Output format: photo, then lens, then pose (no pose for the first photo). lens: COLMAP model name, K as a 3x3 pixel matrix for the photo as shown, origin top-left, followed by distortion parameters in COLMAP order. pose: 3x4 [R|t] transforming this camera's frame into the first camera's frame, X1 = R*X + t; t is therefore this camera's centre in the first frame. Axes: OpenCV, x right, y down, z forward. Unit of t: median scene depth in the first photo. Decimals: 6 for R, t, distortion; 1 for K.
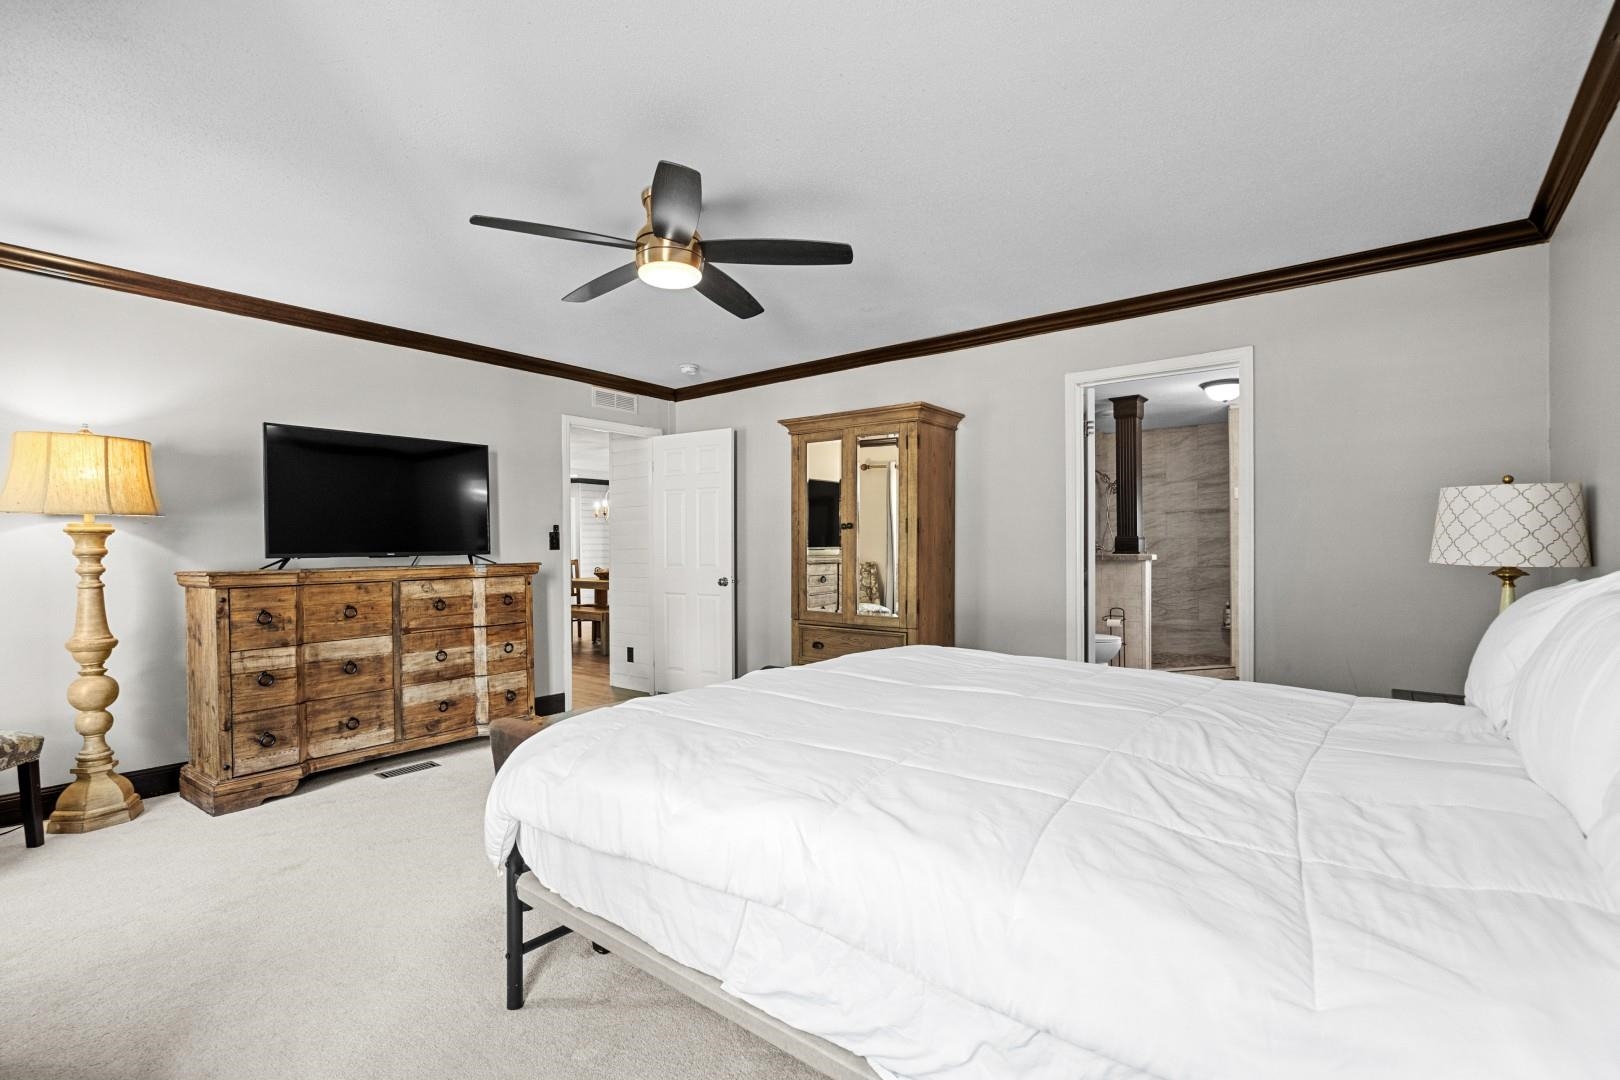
lens RADIAL K [[741.9, 0, 811.2], [0, 741.9, 541.1], [0, 0, 1]] dist [-0.005575, 0.001601]
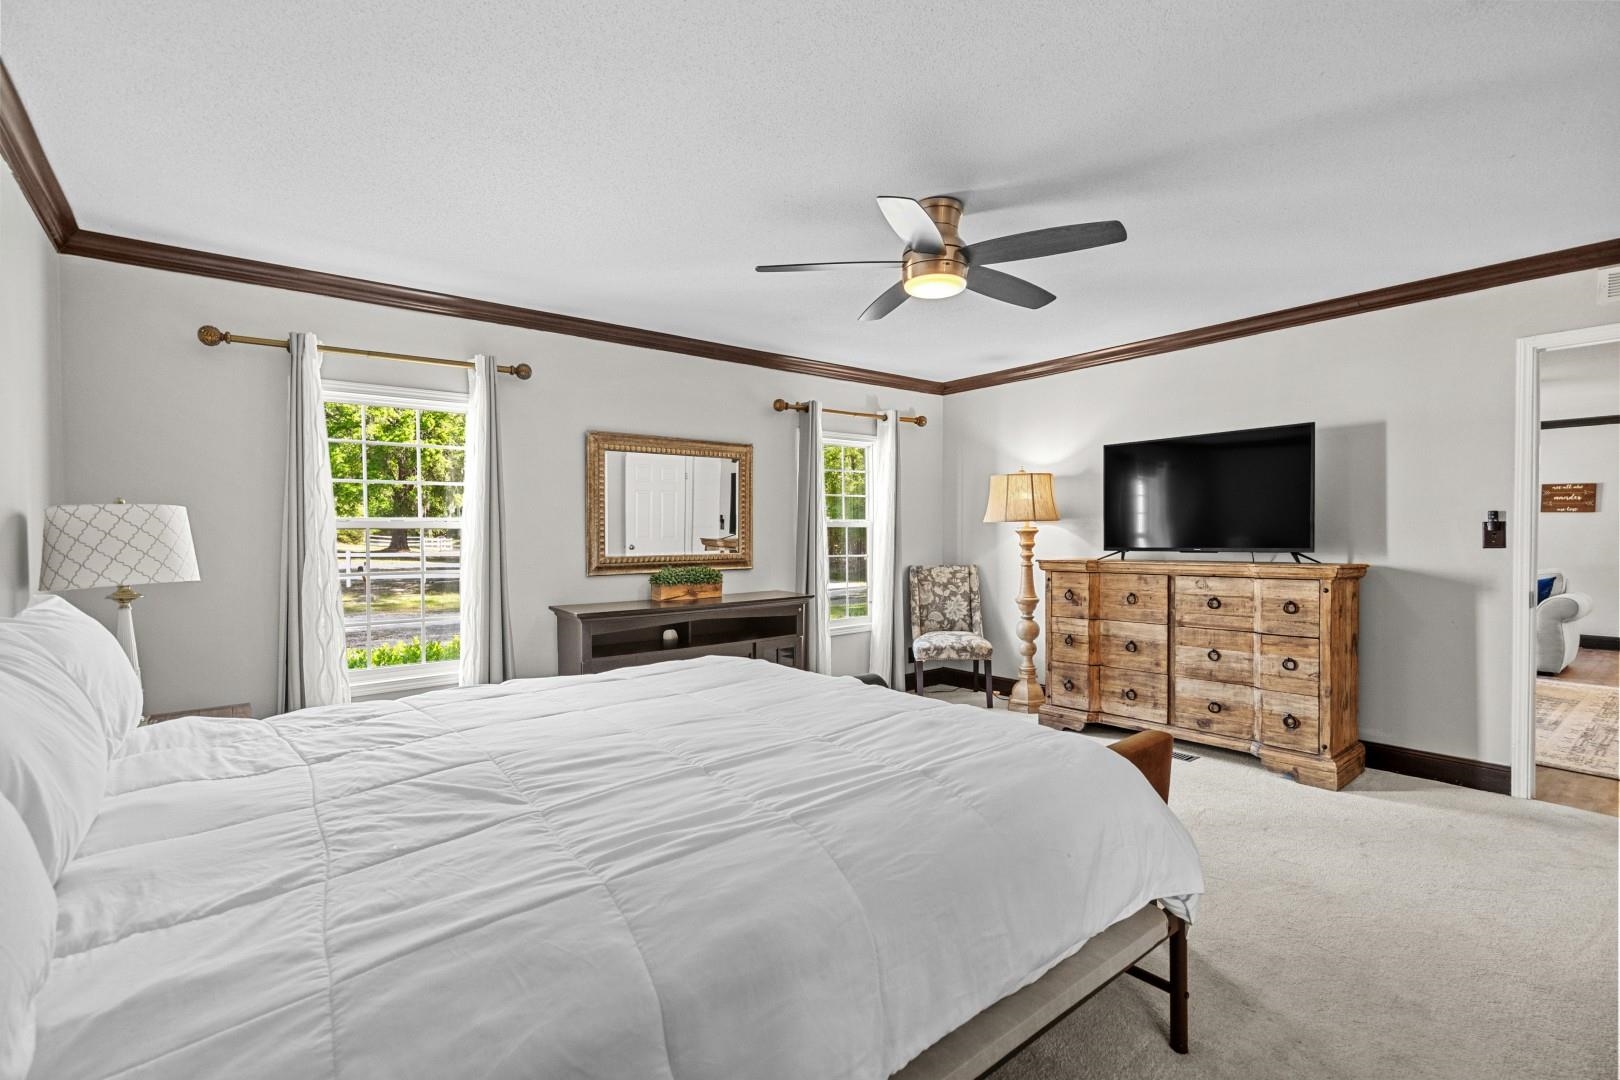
lens RADIAL K [[741.9, 0, 814.3], [0, 741.9, 539.4], [0, 0, 1]] dist [-0.005575, 0.001601]
pose [[-0.229647, 0.015608, -0.973149, 0.611605], [0.015989, 0.999797, 0.012262, -0.019146], [0.973143, -0.012744, -0.229850, 0.771872]]
